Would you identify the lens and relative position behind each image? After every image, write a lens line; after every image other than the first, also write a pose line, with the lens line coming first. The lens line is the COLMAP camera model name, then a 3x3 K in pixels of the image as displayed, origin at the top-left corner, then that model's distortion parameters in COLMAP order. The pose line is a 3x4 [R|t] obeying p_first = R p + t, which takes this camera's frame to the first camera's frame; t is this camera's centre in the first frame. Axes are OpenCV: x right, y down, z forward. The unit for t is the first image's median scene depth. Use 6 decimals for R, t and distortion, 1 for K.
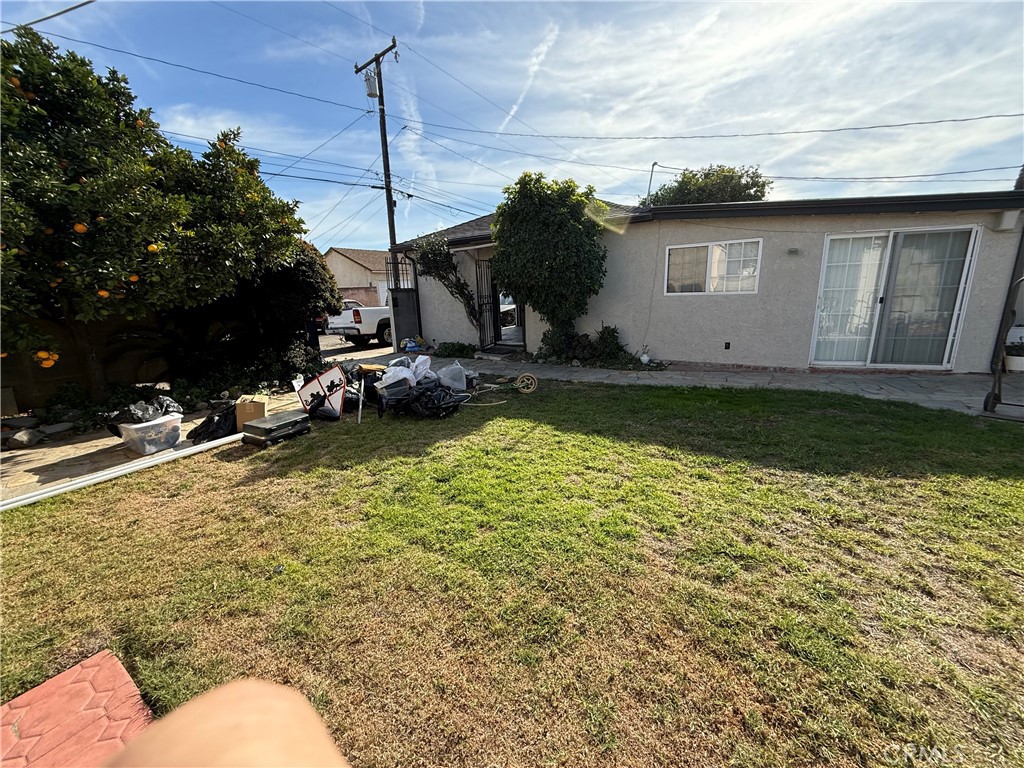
lens RADIAL K [[406.3, 0, 509.8], [0, 406.3, 381.6], [0, 0, 1]] dist [-0.000698, 0.000266]
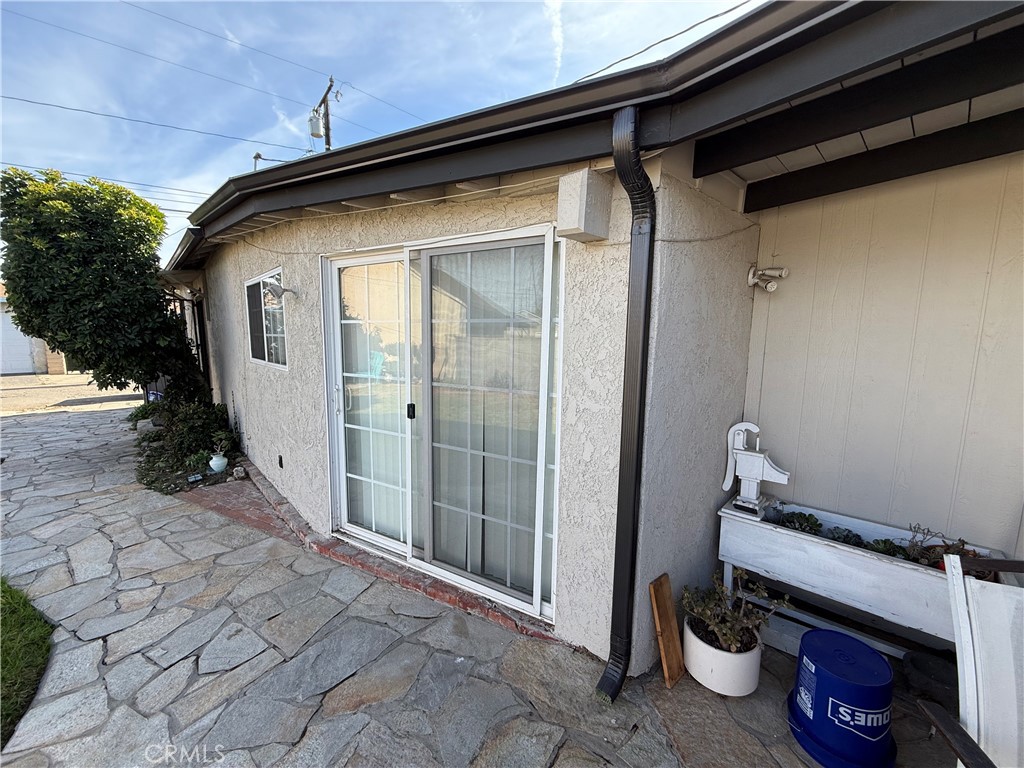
lens RADIAL K [[406.3, 0, 509.8], [0, 406.3, 381.6], [0, 0, 1]] dist [-0.000698, 0.000266]
pose [[0.980681, 0.067484, -0.183606, 1.090791], [-0.085895, 0.991838, -0.094235, -0.198114], [0.175748, 0.108185, 0.978473, 0.600206]]
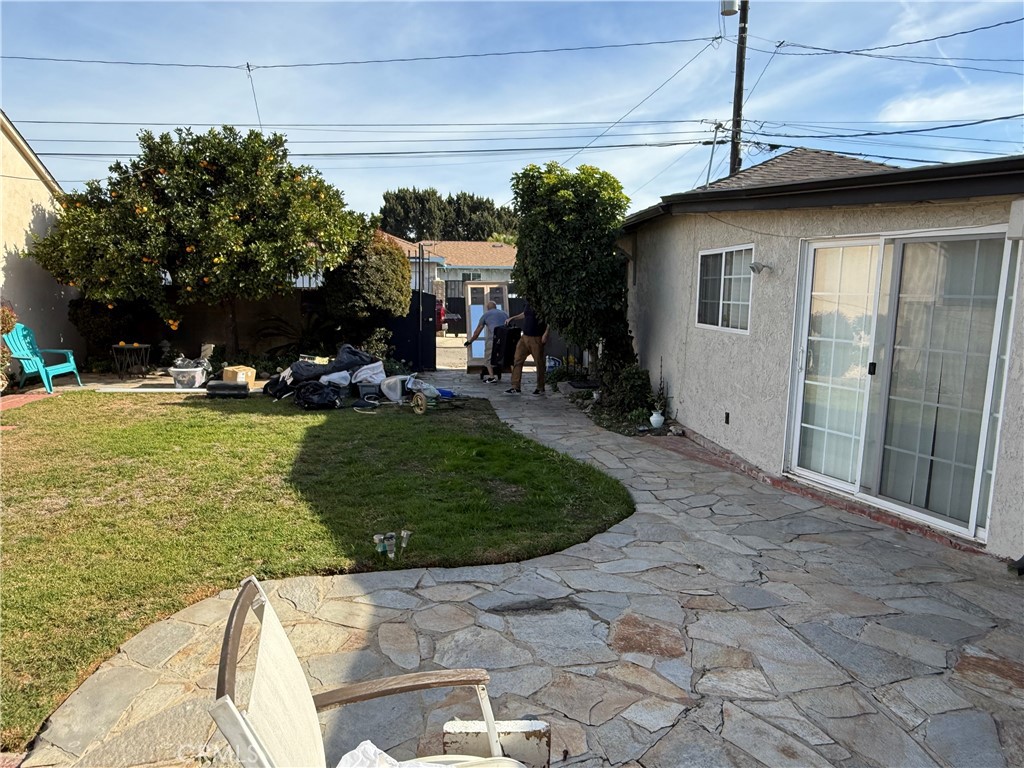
lens RADIAL K [[692.1, 0, 512.0], [0, 692.1, 384.0], [0, 0, 1]] dist [-0.001055, -0.000923]
pose [[0.648275, 0.151342, -0.746214, 1.269992], [-0.208980, 0.977776, 0.016754, -0.102260], [0.732166, 0.145082, 0.665495, 0.101148]]
